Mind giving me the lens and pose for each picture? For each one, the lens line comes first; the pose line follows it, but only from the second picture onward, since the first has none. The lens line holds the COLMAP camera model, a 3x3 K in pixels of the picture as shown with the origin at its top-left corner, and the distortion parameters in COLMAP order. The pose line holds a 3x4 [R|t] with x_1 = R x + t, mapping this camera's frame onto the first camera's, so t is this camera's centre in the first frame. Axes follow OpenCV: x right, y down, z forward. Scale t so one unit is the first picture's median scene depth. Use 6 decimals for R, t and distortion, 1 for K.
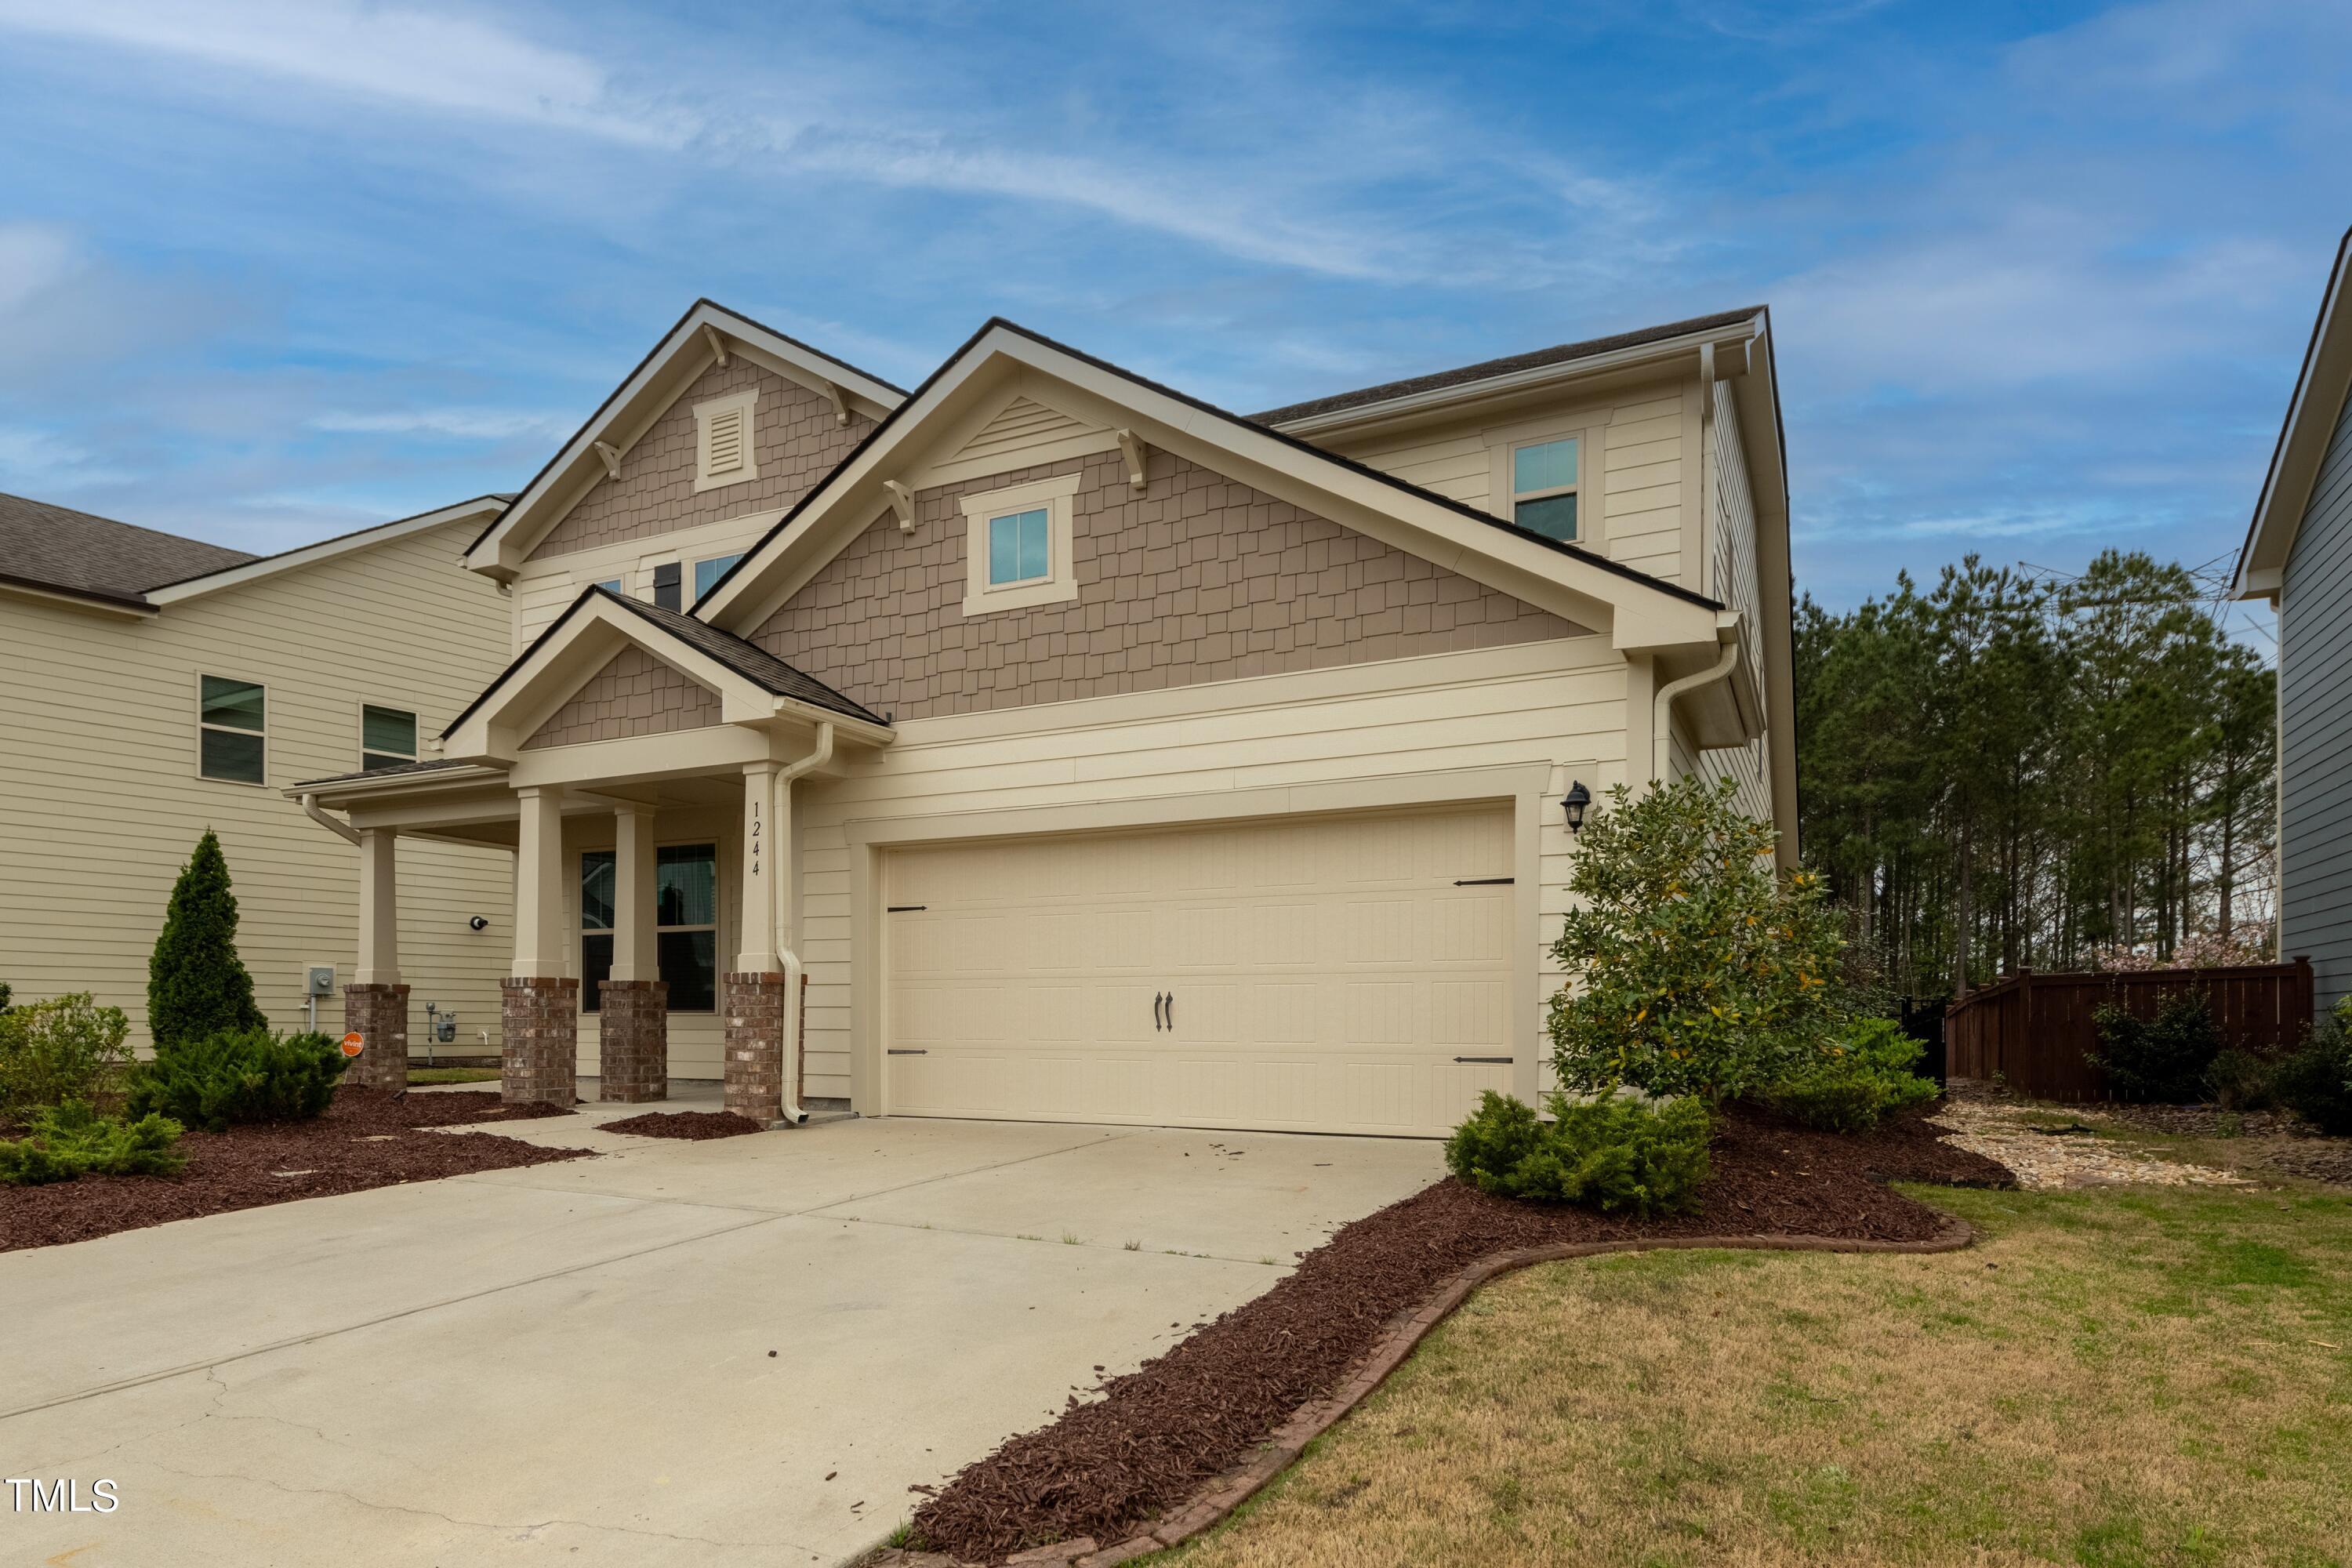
lens RADIAL K [[906.8, 0, 1174.1], [0, 906.8, 793.3], [0, 0, 1]] dist [0.000557, -0.000813]
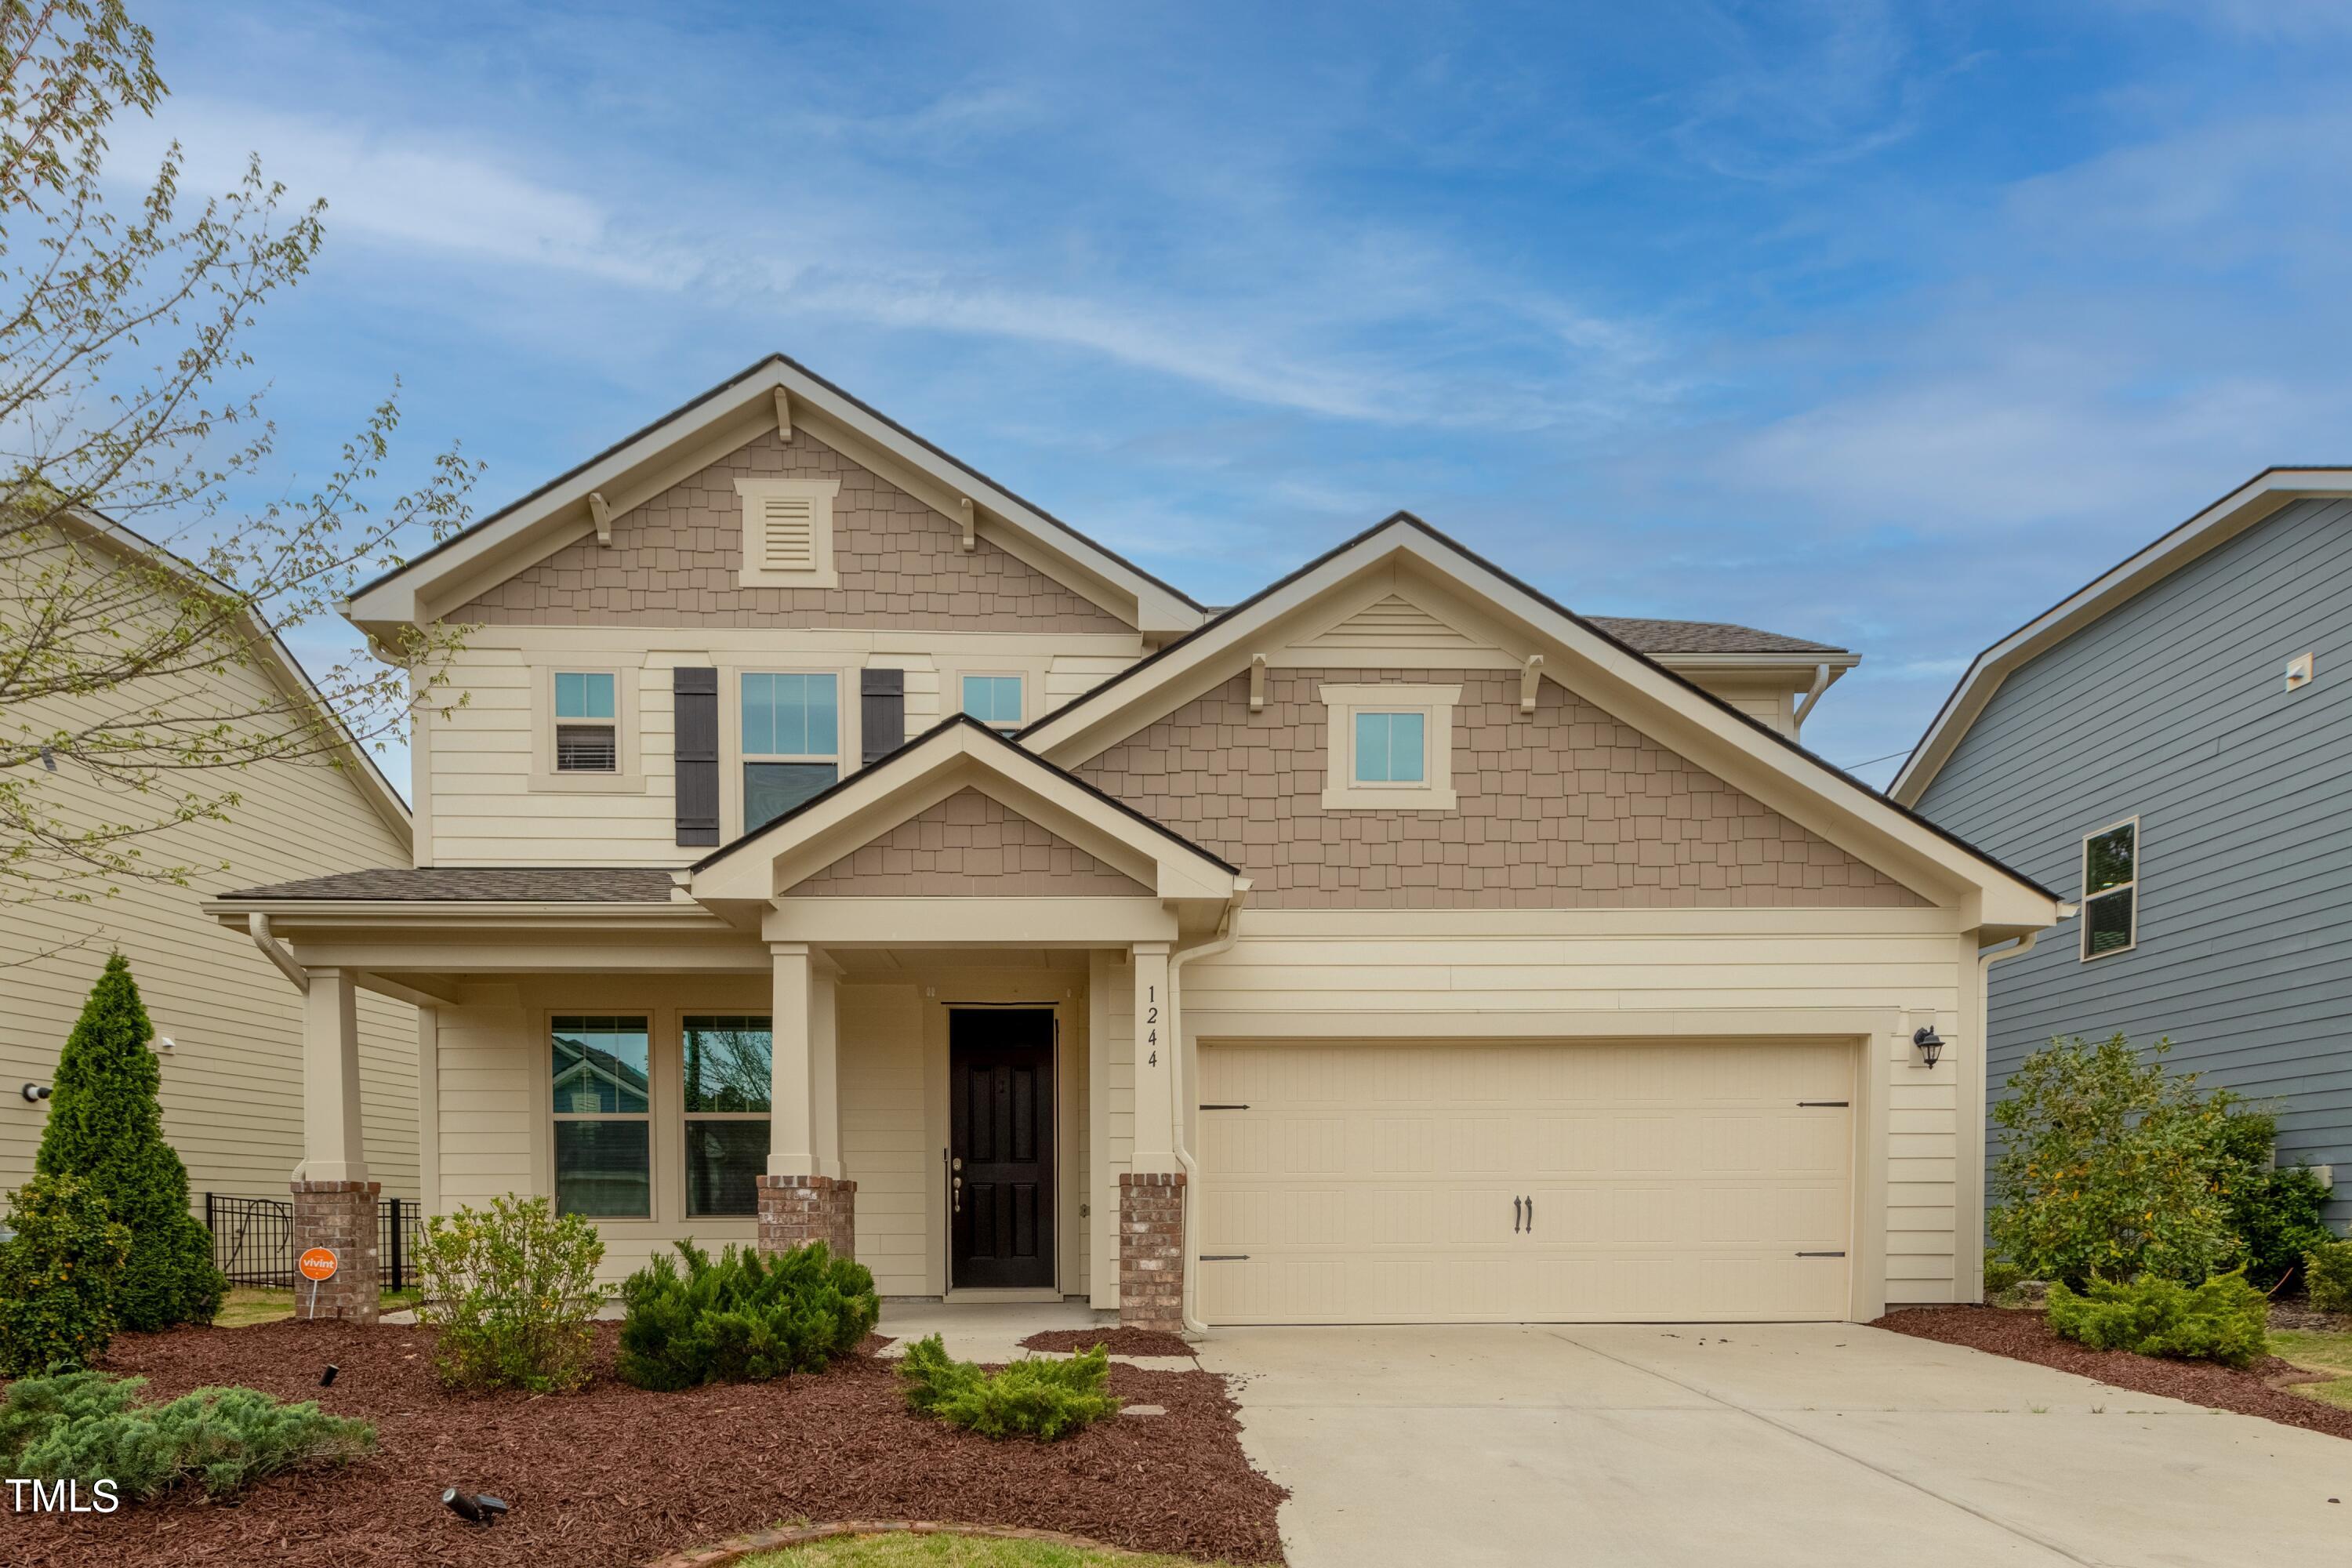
lens RADIAL K [[937.1, 0, 1176.1], [0, 937.1, 1005.6], [0, 0, 1]] dist [0.003599, 0.000064]
pose [[0.942202, 0.068912, 0.327883, -0.725015], [-0.074581, 0.997204, 0.004728, 0.022642], [-0.326641, -0.028908, 0.944706, 0.104013]]
